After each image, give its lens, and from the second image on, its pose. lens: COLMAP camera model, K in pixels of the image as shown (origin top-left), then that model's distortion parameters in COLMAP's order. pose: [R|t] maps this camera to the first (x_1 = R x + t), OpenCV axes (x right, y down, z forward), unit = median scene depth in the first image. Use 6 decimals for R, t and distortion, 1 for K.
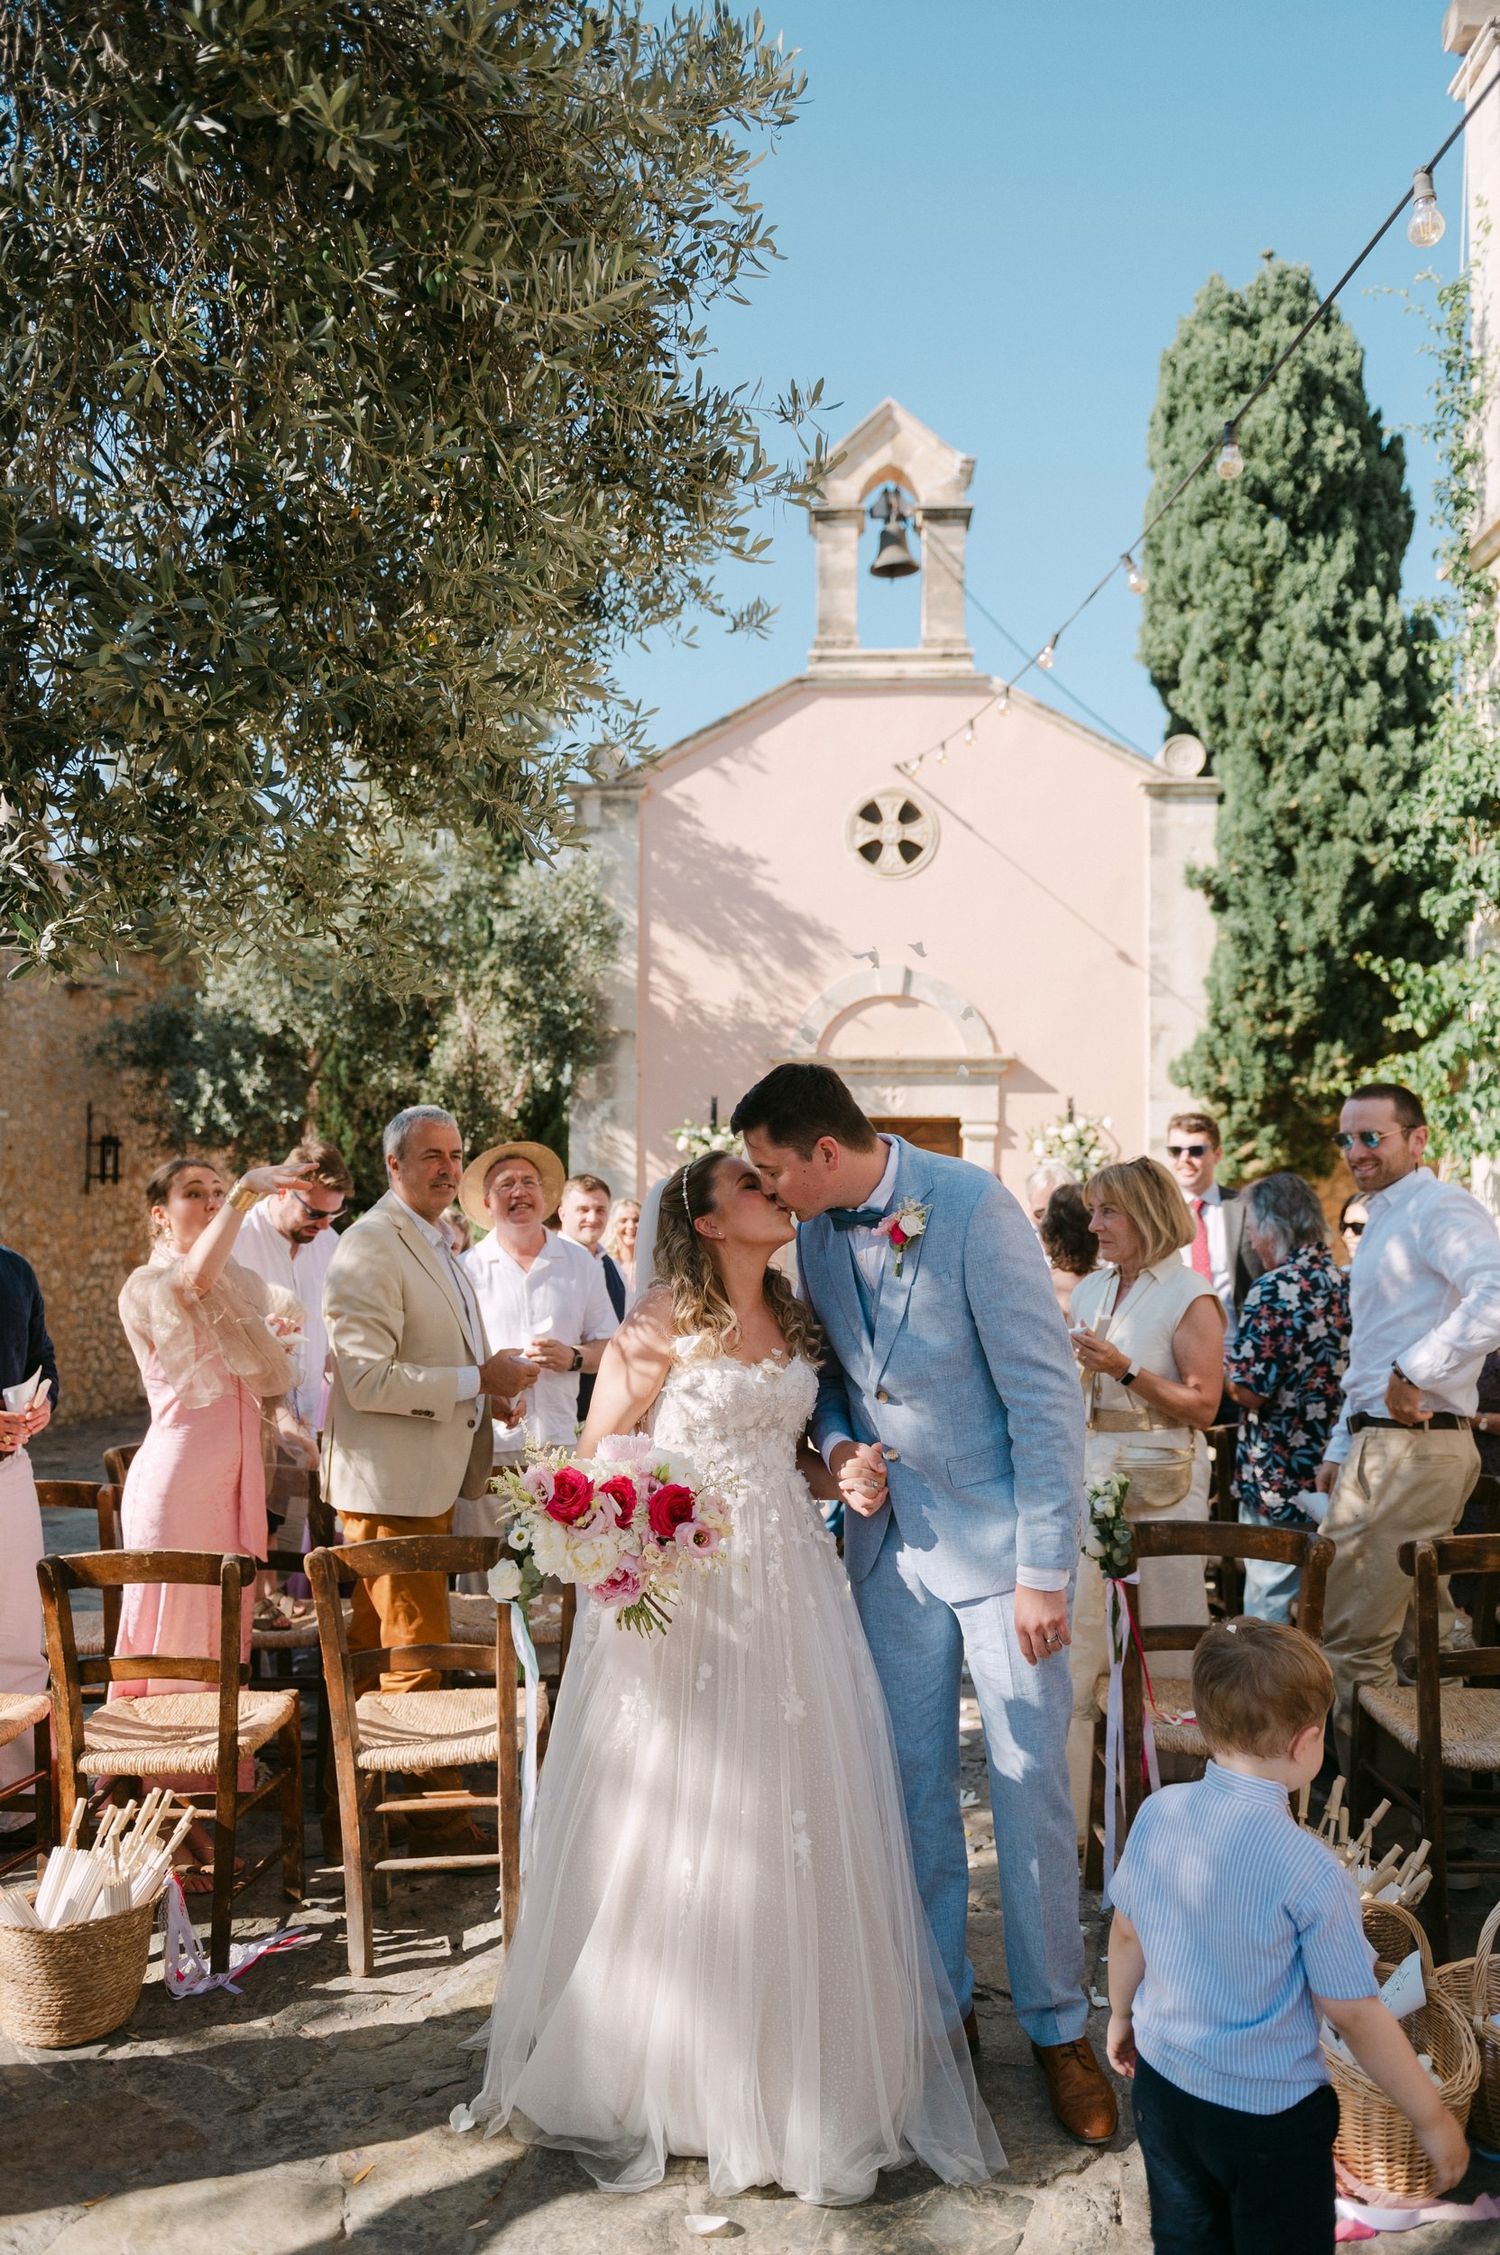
lens RADIAL K [[1580.6, 0, 743.7], [0, 1580.6, 1122.0], [0, 0, 1]] dist [-0.008807, -0.015329]
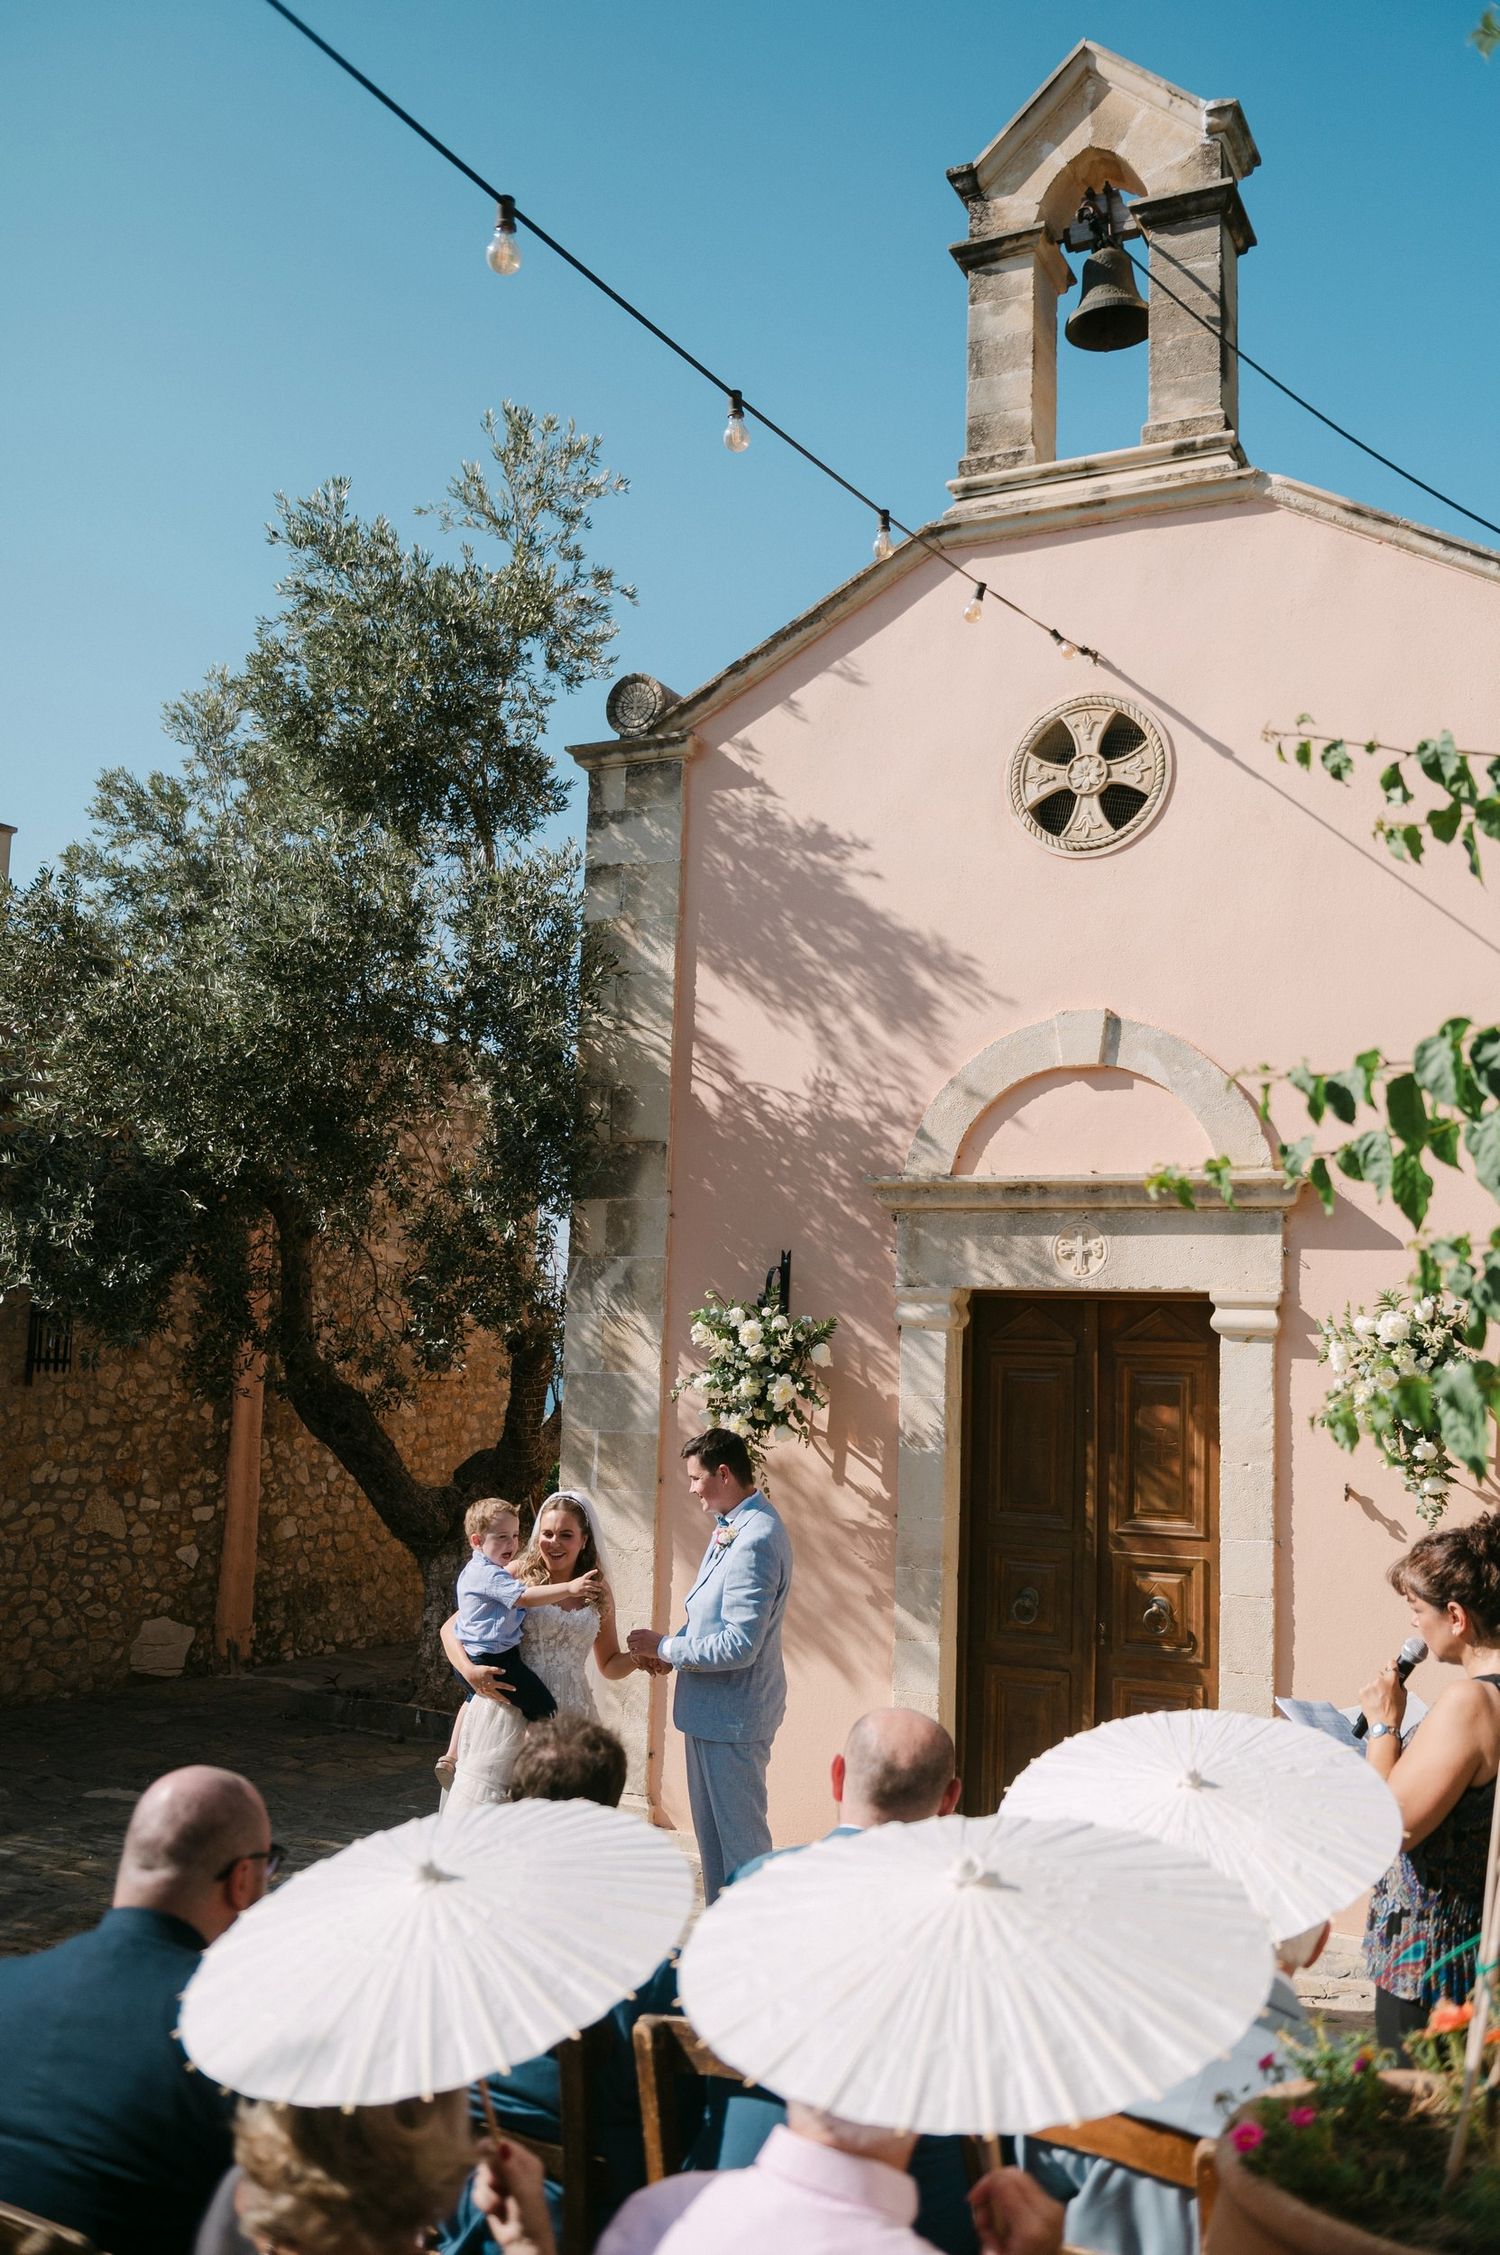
lens RADIAL K [[1884.5, 0, 753.0], [0, 1884.5, 1134.8], [0, 0, 1]] dist [-0.026378, -0.011538]
pose [[0.920674, -0.019662, -0.389836, 0.253997], [-0.013987, 0.996427, -0.083290, -0.001497], [0.390081, 0.082135, 0.917110, 0.383870]]
